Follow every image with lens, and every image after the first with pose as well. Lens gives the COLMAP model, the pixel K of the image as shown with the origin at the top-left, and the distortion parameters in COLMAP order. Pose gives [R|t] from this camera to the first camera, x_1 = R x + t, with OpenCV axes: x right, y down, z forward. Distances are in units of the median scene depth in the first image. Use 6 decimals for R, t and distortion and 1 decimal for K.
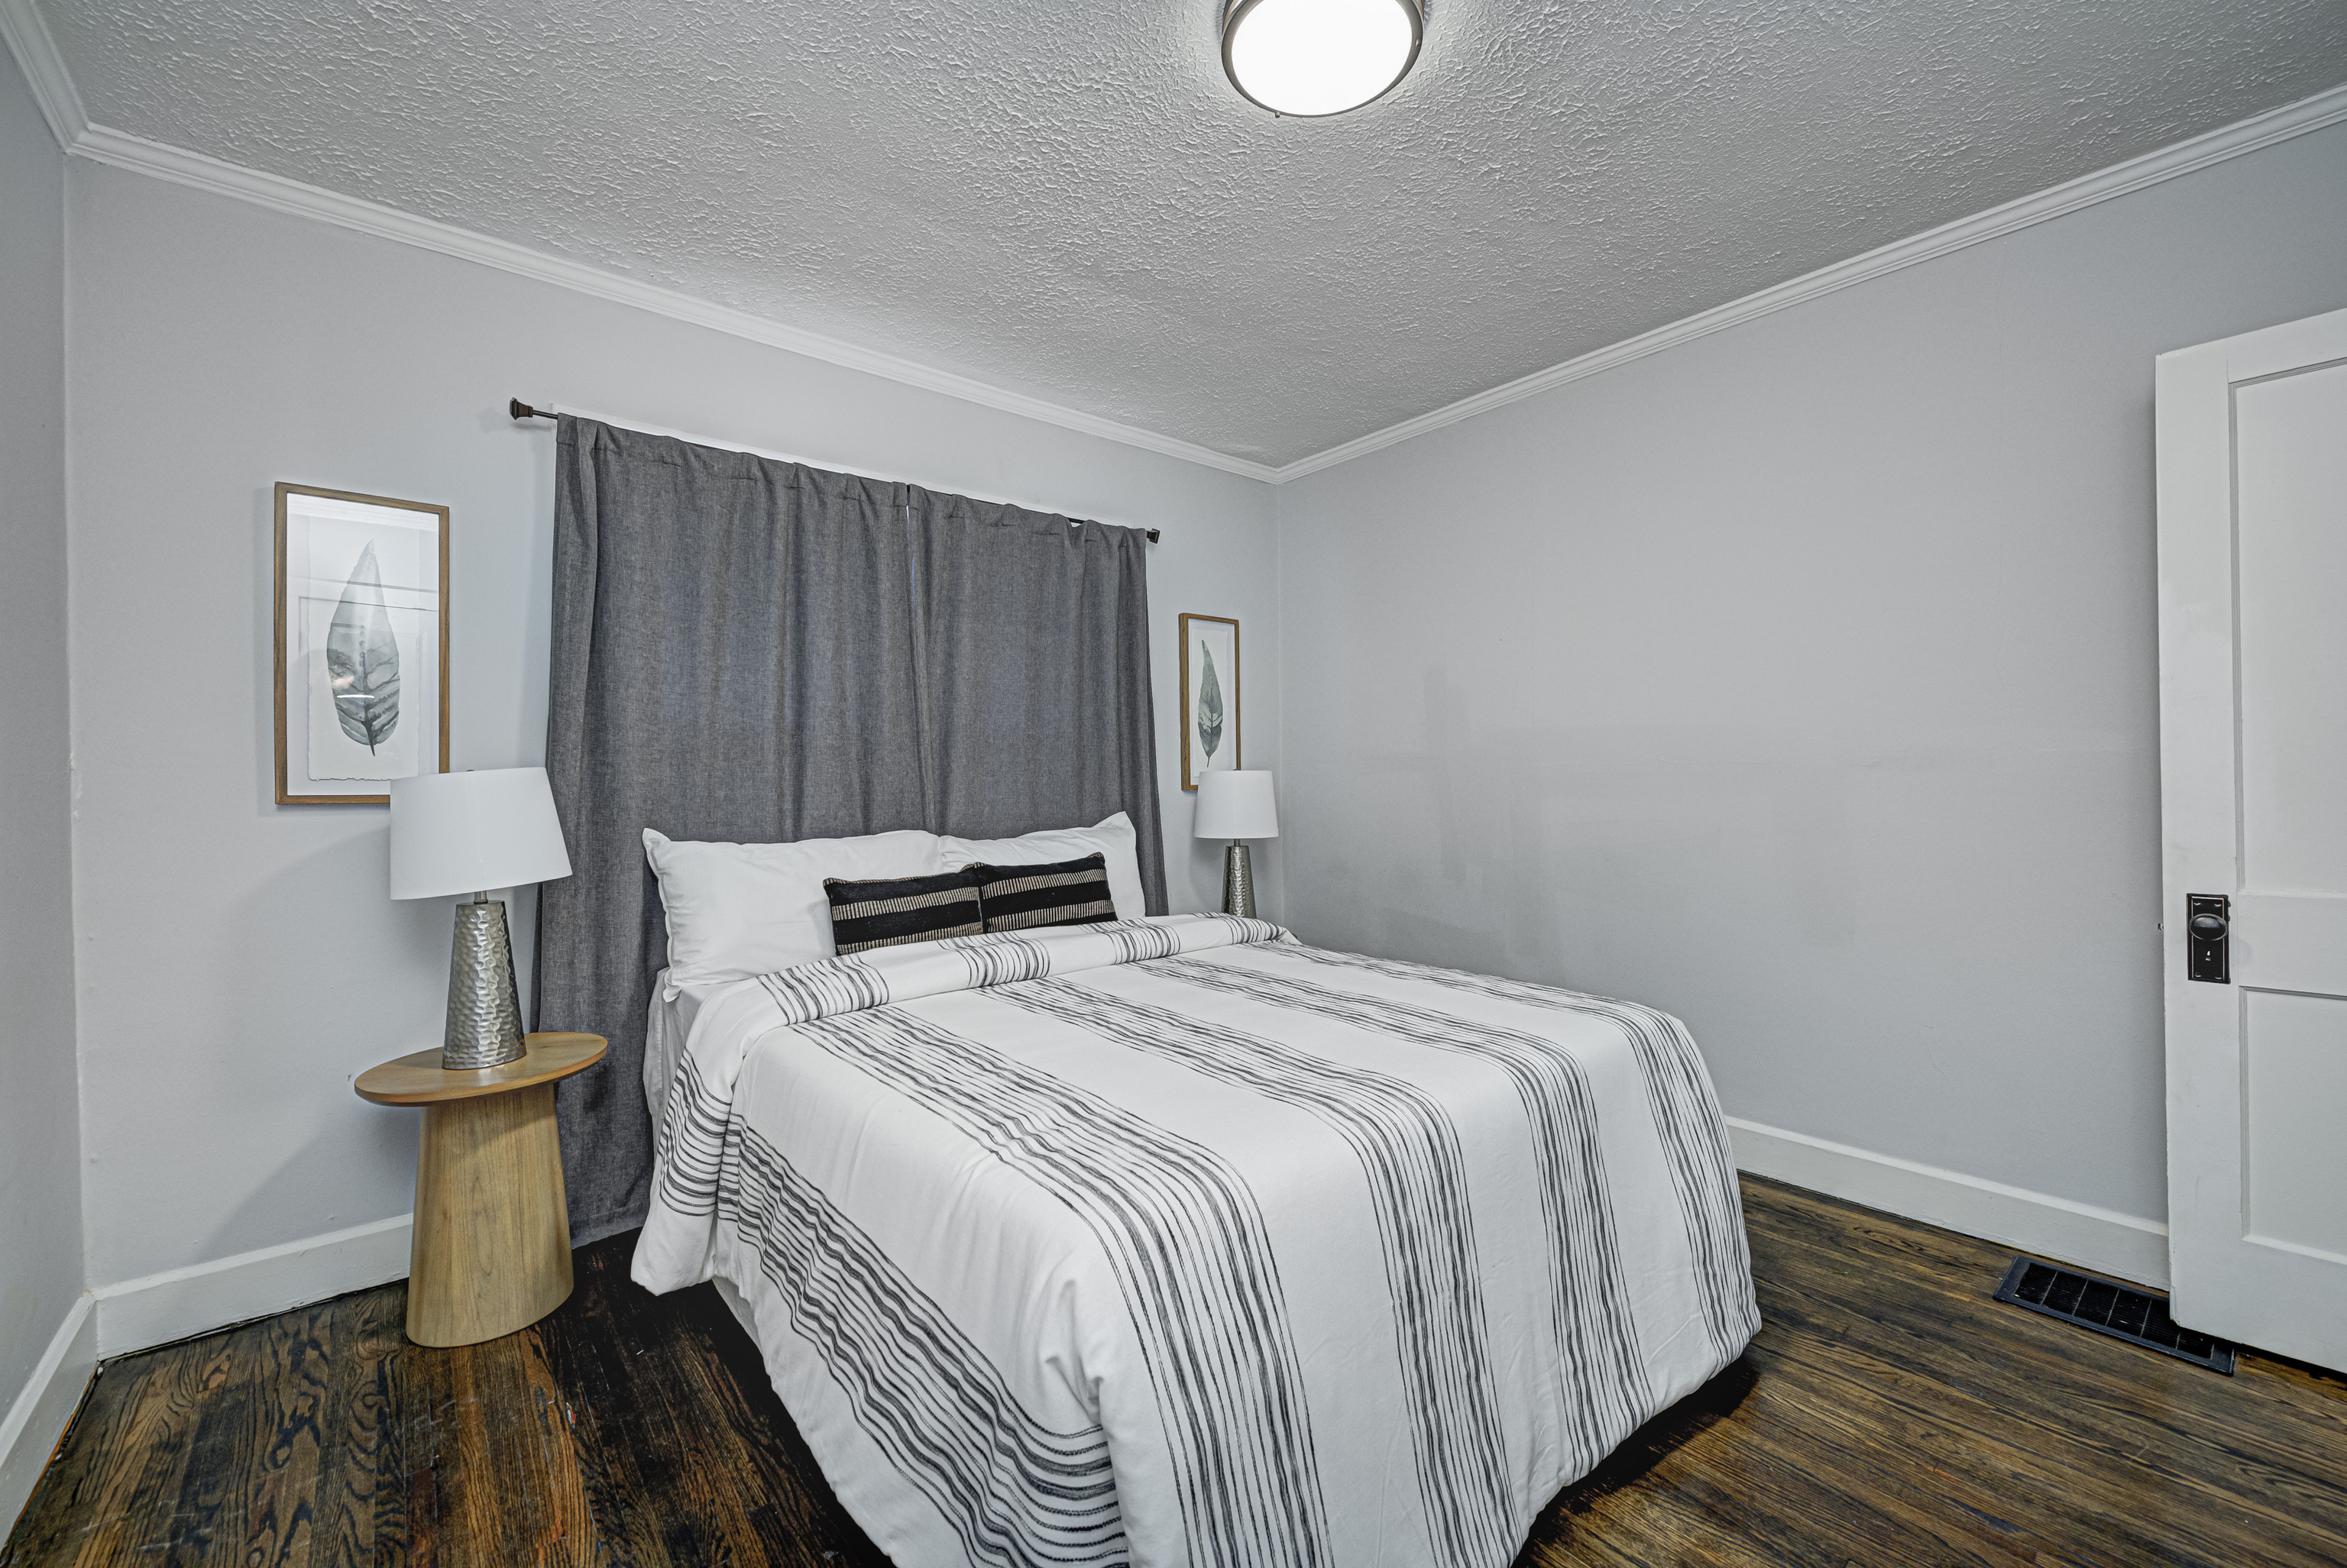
lens RADIAL K [[934.2, 0, 1172.9], [0, 934.2, 778.9], [0, 0, 1]] dist [0.010293, -0.009612]
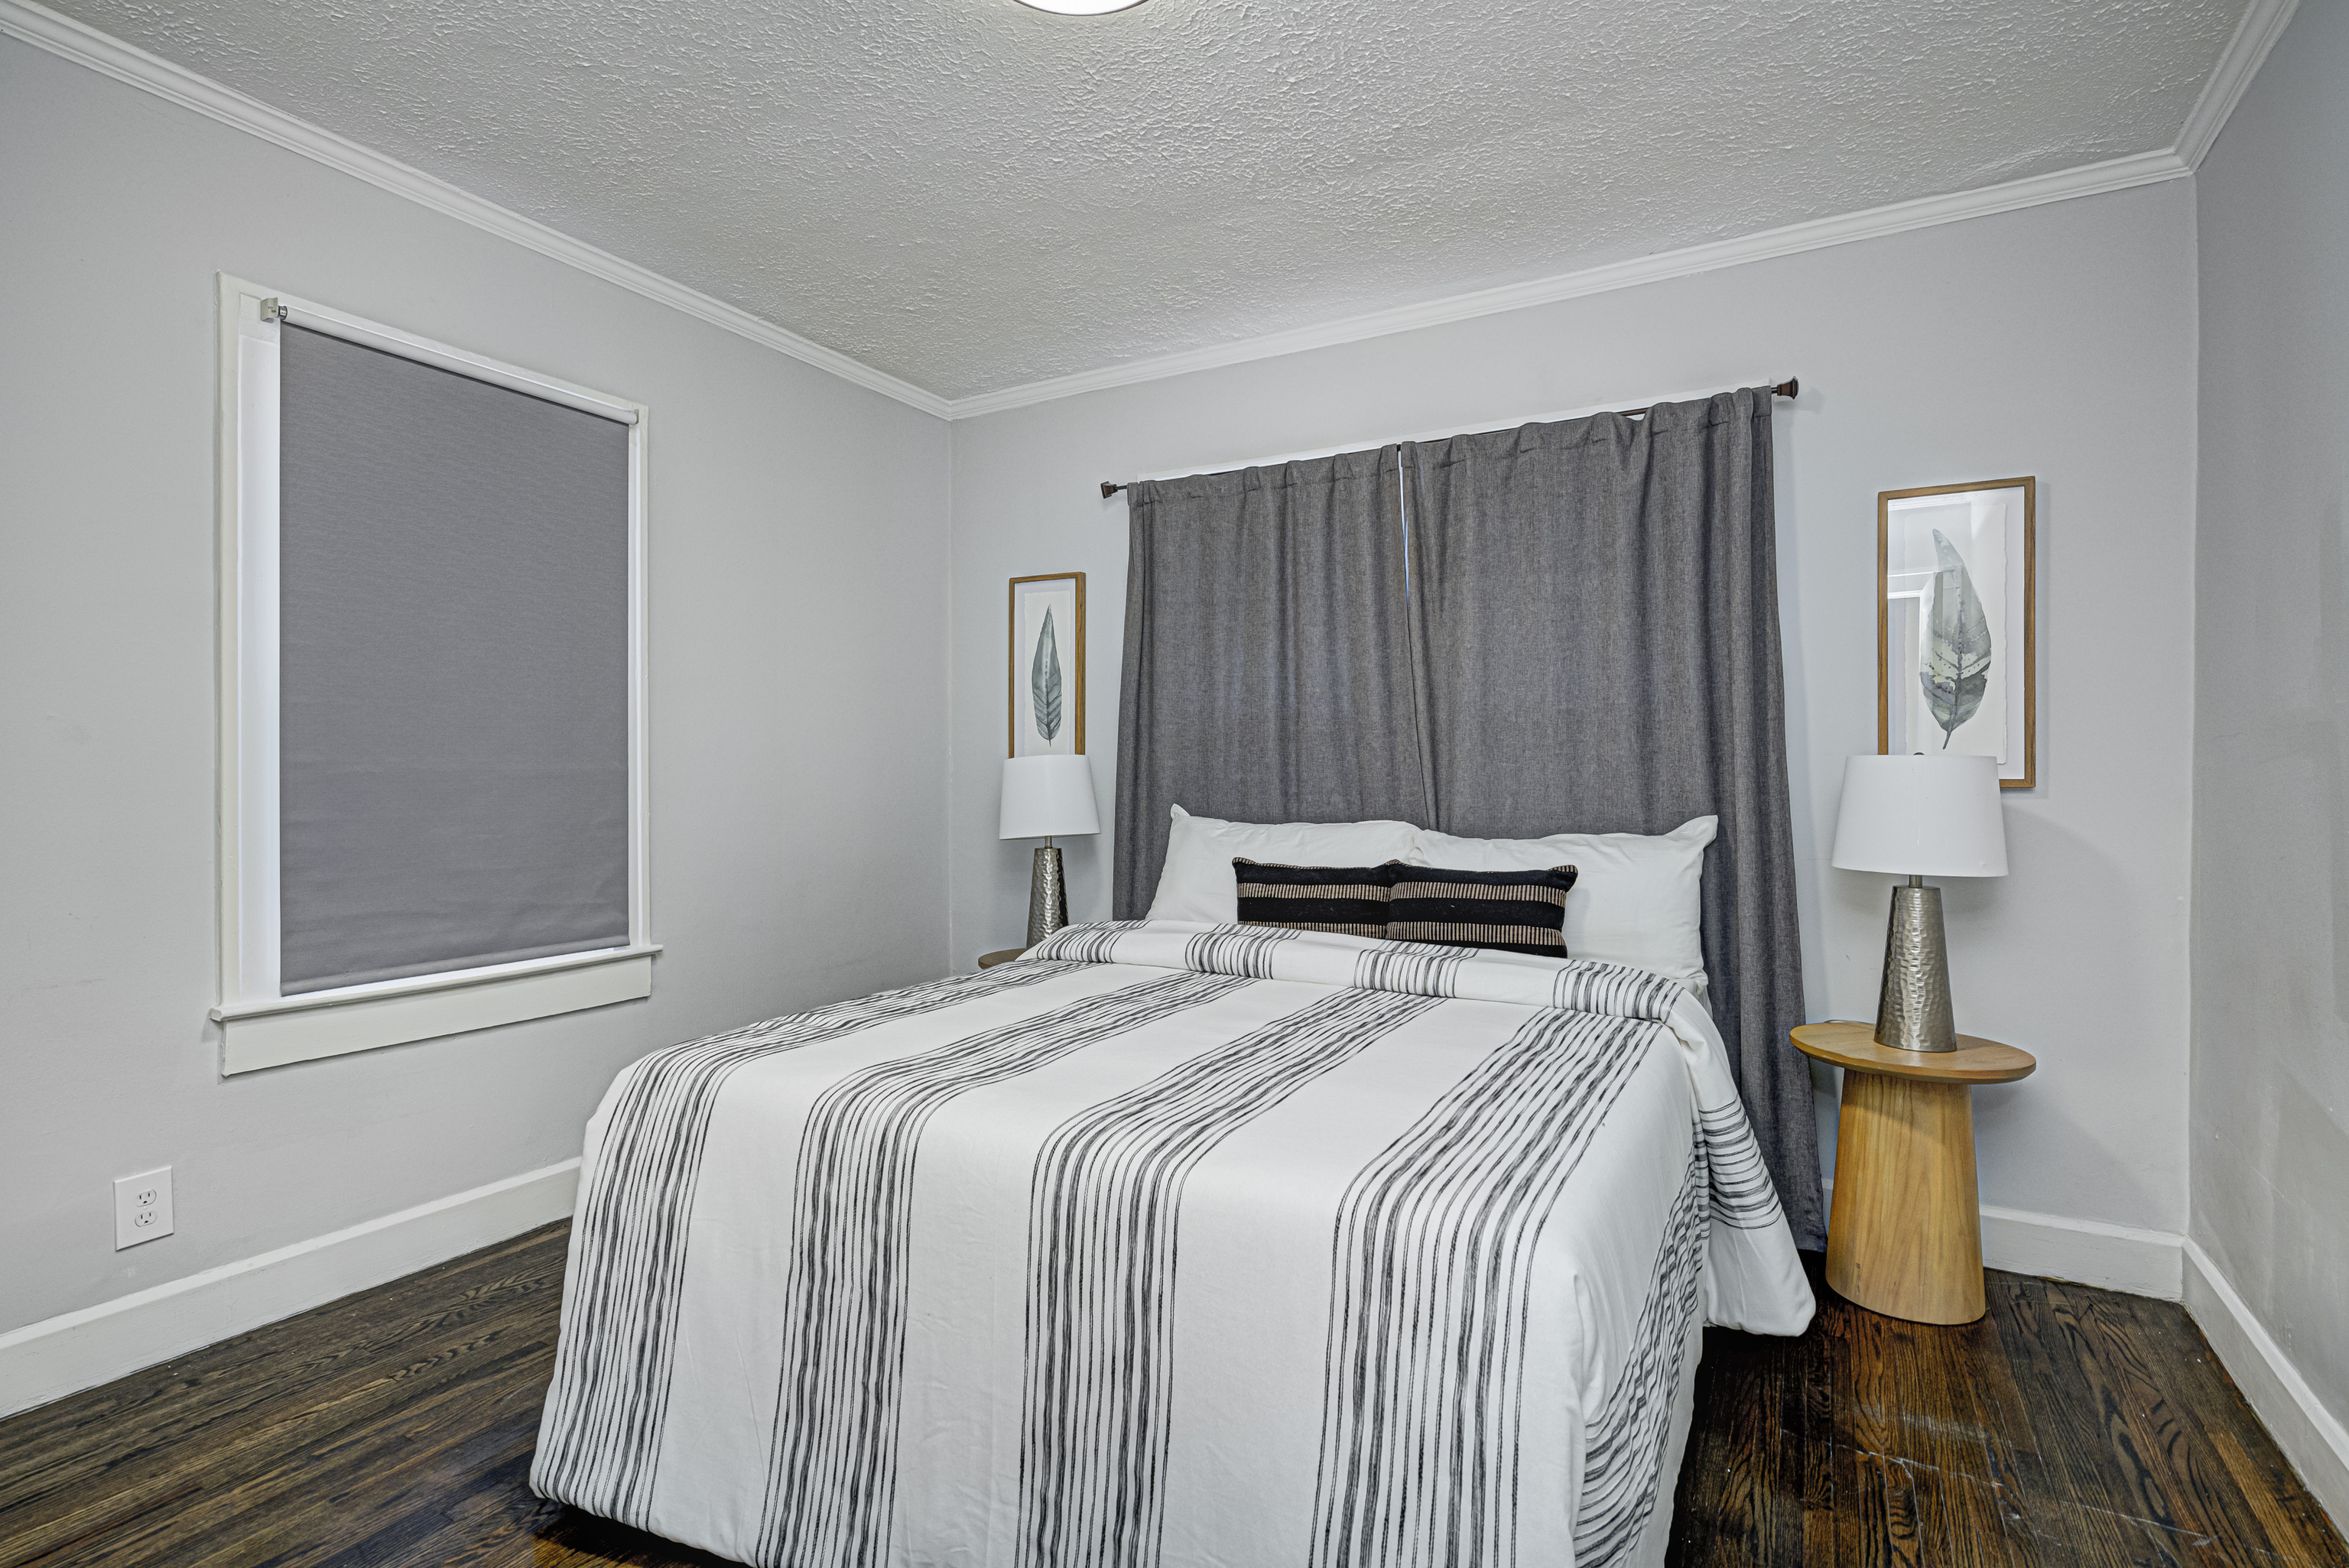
lens RADIAL K [[1072.8, 0, 1174.5], [0, 1072.8, 784.0], [0, 0, 1]] dist [0.000017, -0.000048]
pose [[0.366396, 0.017943, -0.930286, 0.653926], [-0.011967, 0.999822, 0.014571, 0.006164], [0.930382, 0.005794, 0.366546, 0.434454]]
